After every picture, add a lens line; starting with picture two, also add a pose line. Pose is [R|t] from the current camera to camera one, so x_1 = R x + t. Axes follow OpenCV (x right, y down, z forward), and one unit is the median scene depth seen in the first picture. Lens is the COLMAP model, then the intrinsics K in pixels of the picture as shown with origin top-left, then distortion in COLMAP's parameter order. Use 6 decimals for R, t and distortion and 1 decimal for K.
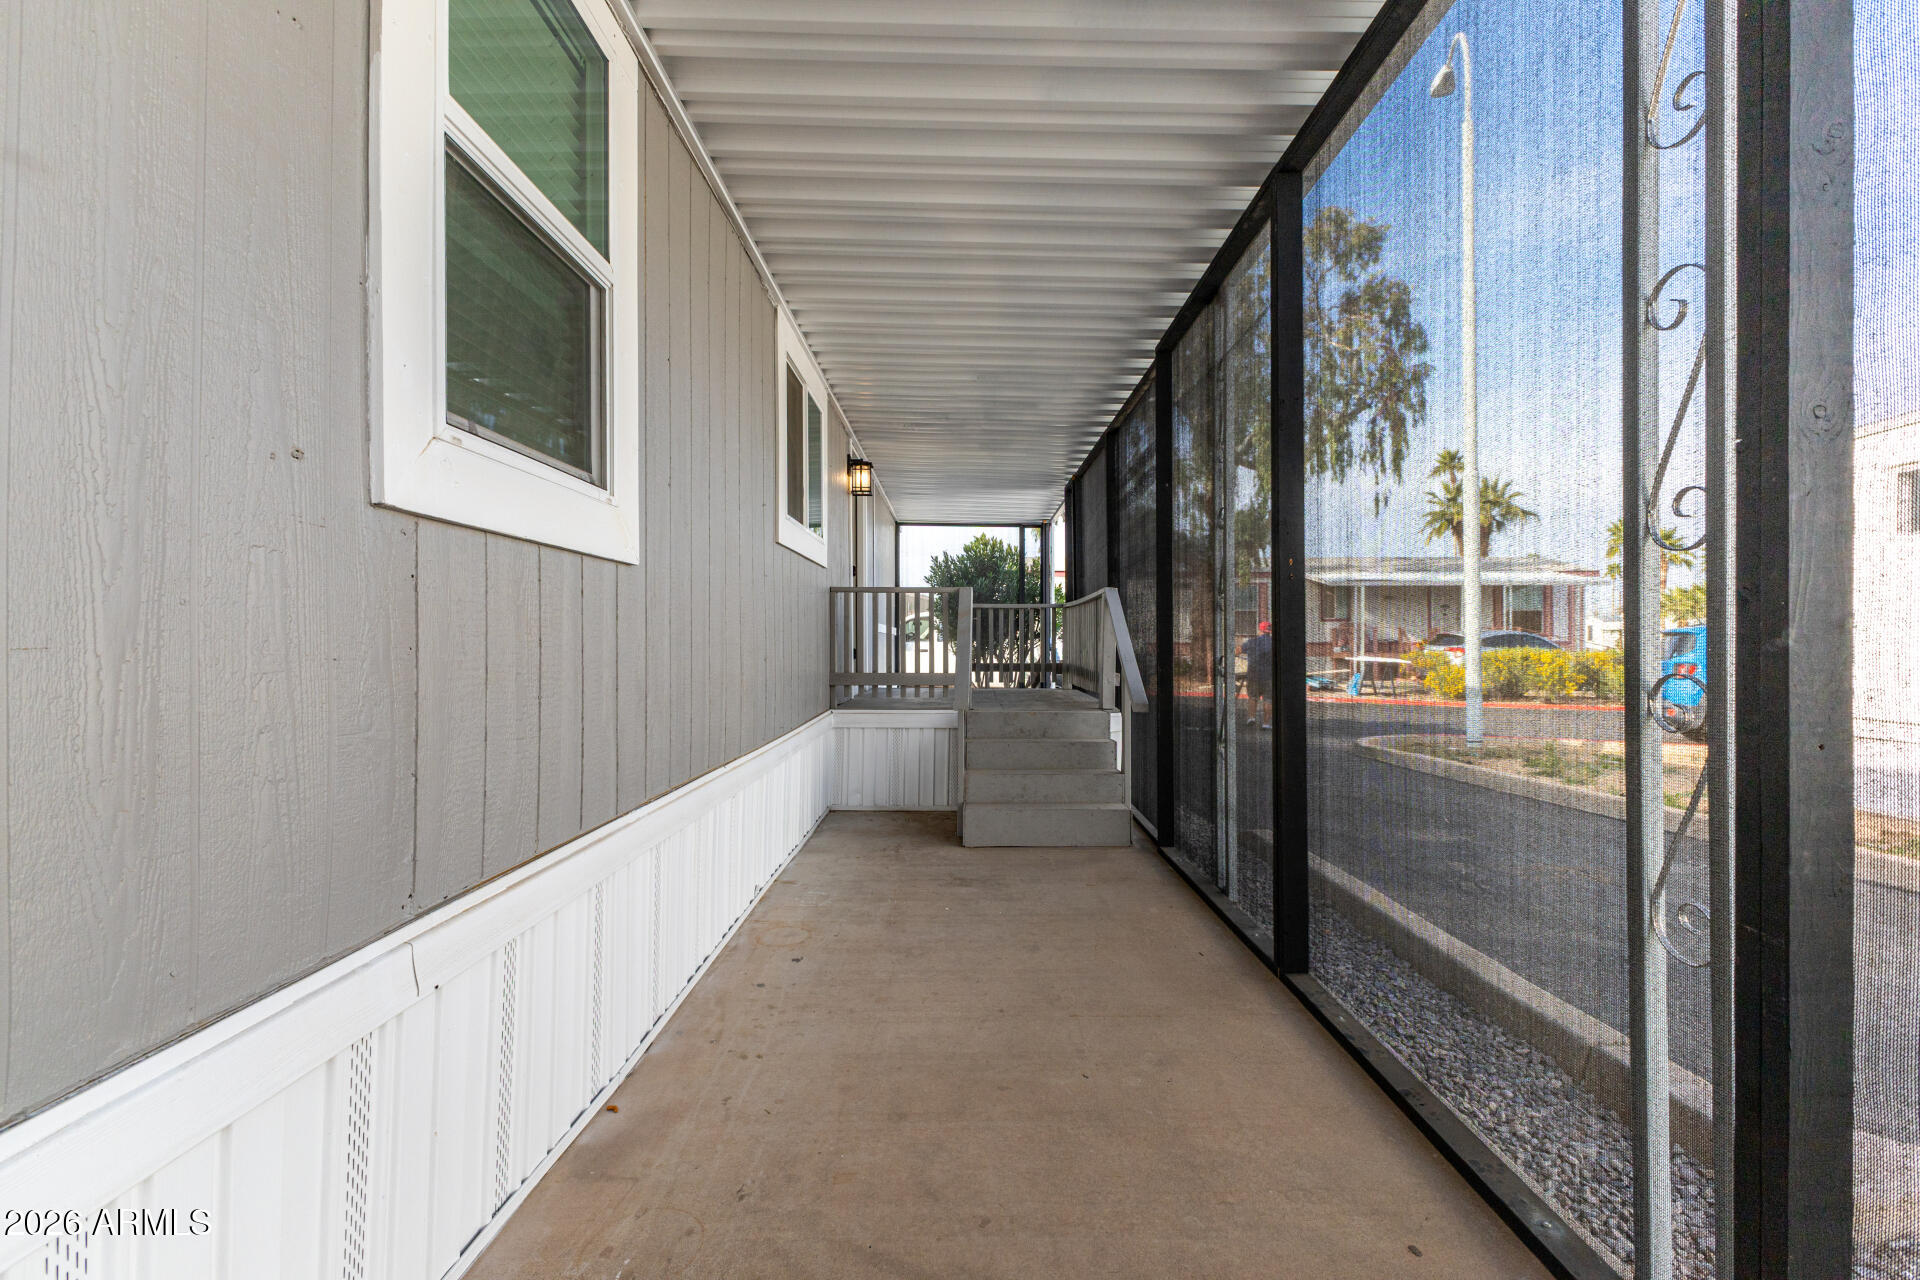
lens RADIAL K [[839.2, 0, 964.4], [0, 839.2, 641.4], [0, 0, 1]] dist [0.015929, -0.004790]
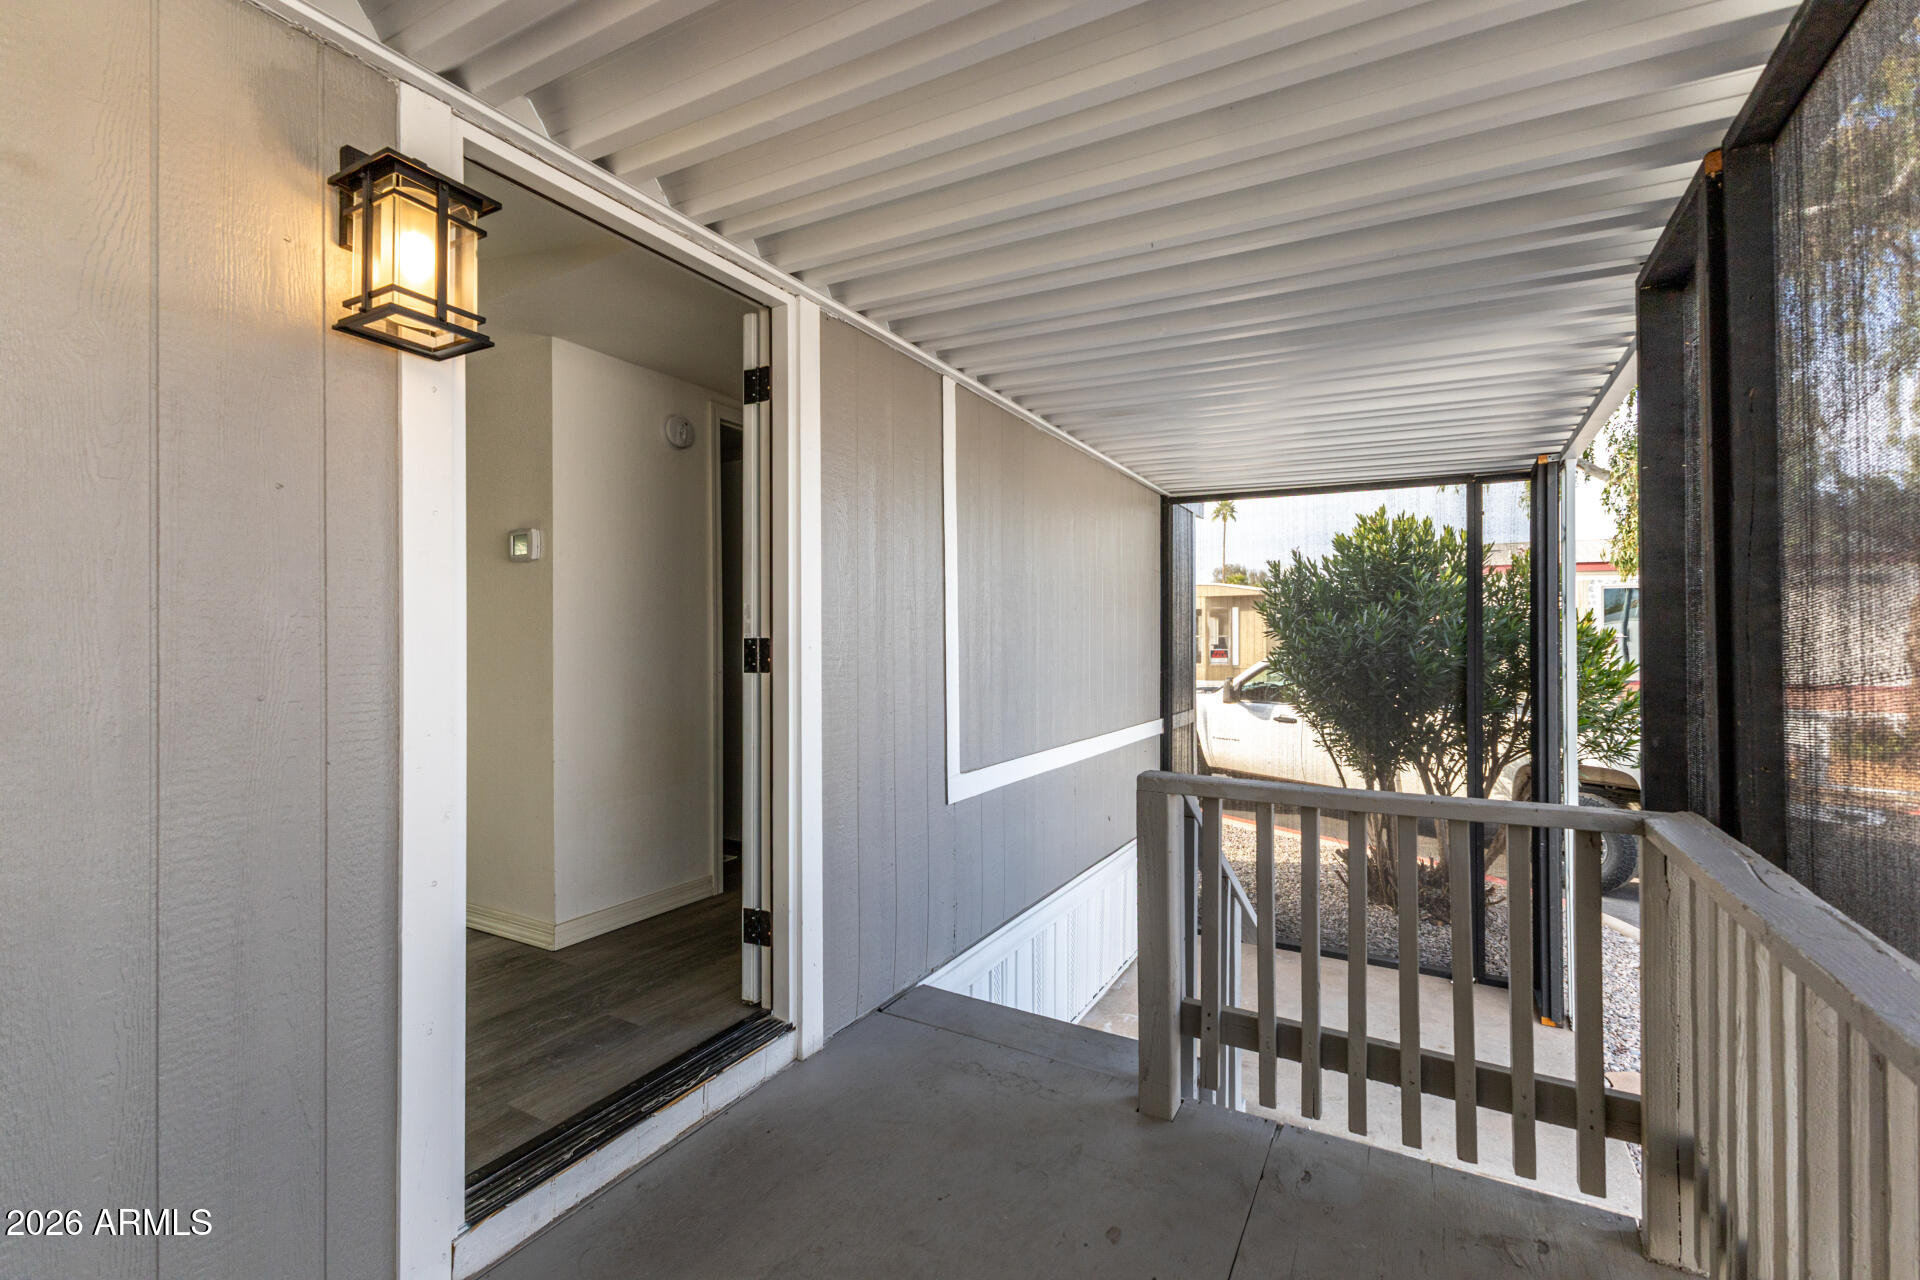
lens RADIAL K [[839.2, 0, 950.3], [0, 839.2, 647.9], [0, 0, 1]] dist [0.015929, -0.004790]
pose [[0.868202, 0.000272, -0.496210, 0.052900], [0.002302, 0.999987, 0.004576, -0.059918], [0.496205, -0.005115, 0.868190, 0.536576]]
